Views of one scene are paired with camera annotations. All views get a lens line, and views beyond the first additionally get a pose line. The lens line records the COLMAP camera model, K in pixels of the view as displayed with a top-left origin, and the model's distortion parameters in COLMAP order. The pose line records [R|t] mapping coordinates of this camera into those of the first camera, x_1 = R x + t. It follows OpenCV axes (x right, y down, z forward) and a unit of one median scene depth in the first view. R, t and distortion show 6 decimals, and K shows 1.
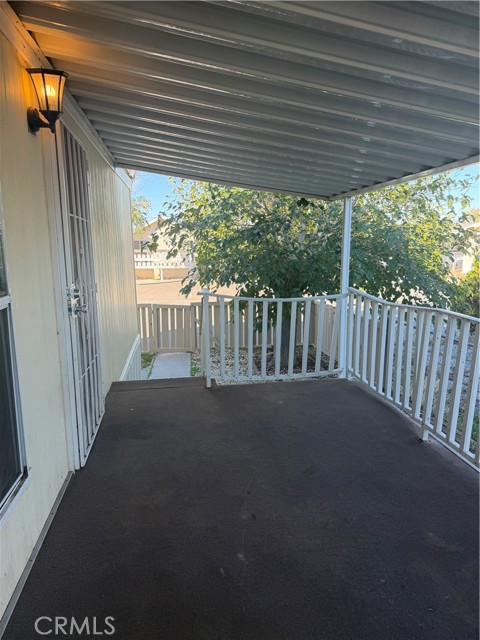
lens RADIAL K [[451.9, 0, 240.0], [0, 451.9, 320.0], [0, 0, 1]] dist [0.002003, -0.004818]
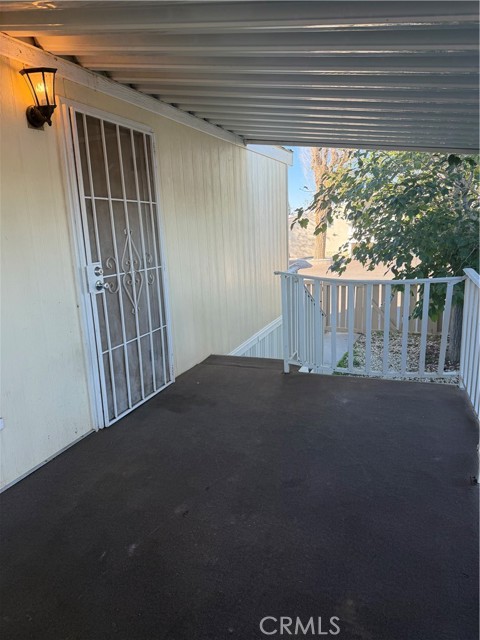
lens RADIAL K [[451.9, 0, 240.0], [0, 451.9, 320.0], [0, 0, 1]] dist [0.002003, -0.004818]
pose [[0.867152, 0.082477, -0.491166, 0.303517], [-0.054192, 0.995963, 0.071567, -0.023411], [0.495086, -0.035442, 0.868121, 0.132968]]
